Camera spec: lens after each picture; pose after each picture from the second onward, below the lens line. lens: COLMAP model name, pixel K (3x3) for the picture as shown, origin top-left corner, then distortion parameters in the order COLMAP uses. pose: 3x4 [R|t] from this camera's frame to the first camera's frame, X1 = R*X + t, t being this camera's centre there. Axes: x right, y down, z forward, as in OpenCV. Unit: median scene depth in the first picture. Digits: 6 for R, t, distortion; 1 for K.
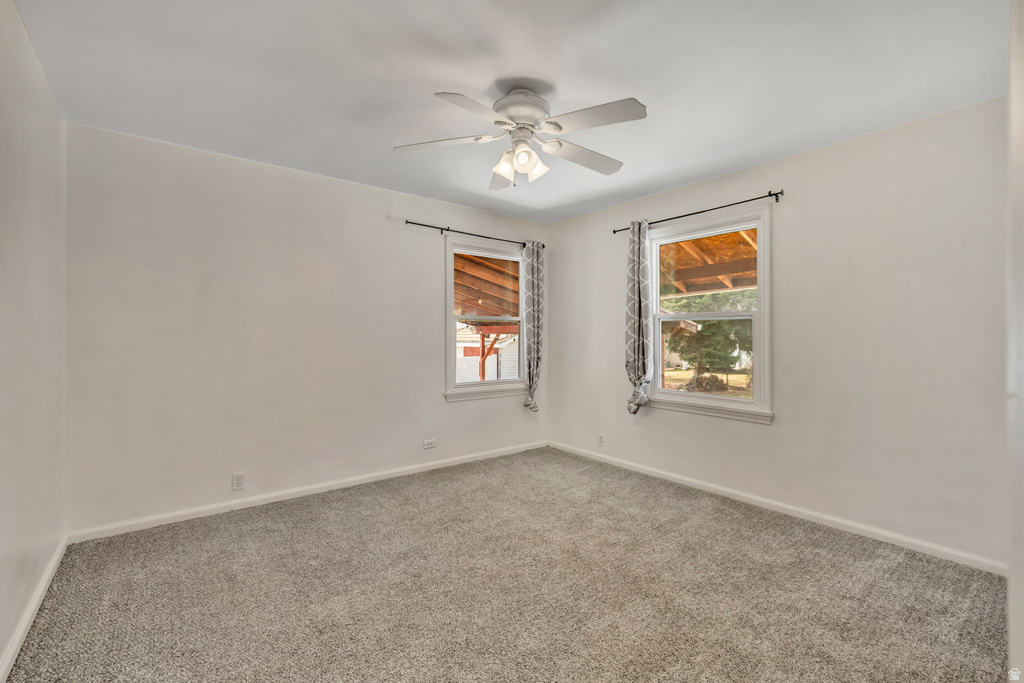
lens RADIAL K [[445.0, 0, 512.9], [0, 445.0, 336.3], [0, 0, 1]] dist [-0.001677, 0.000320]
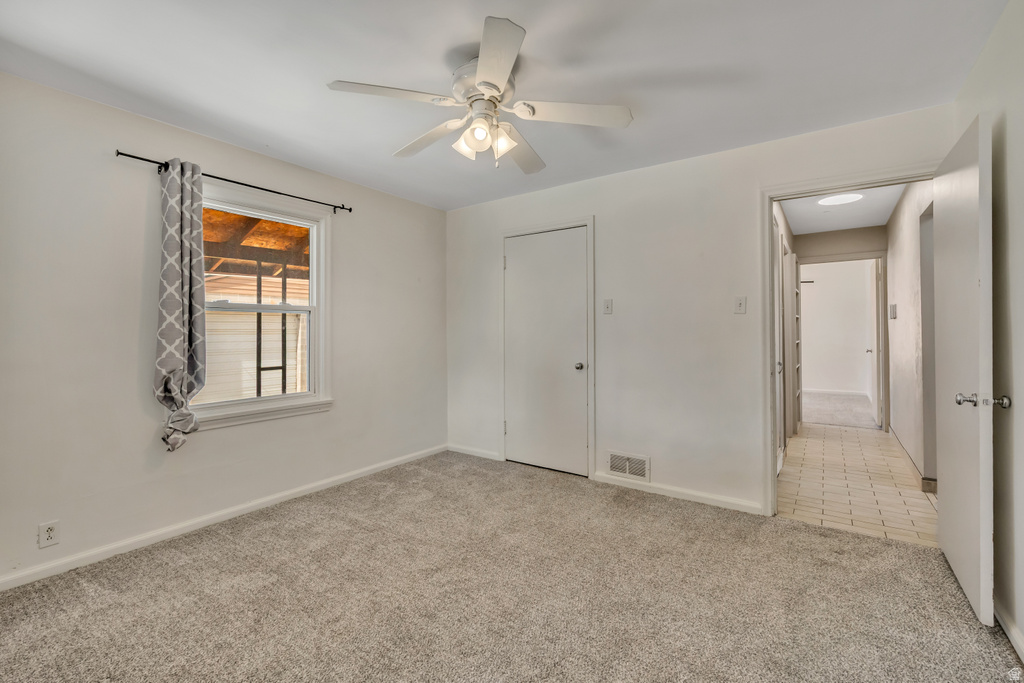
lens RADIAL K [[445.0, 0, 521.5], [0, 445.0, 324.5], [0, 0, 1]] dist [-0.001677, 0.000320]
pose [[-0.281327, 0.001323, 0.959611, -0.640987], [0.001583, 0.999998, -0.000915, -0.015983], [-0.959611, 0.001261, -0.281329, 0.871437]]
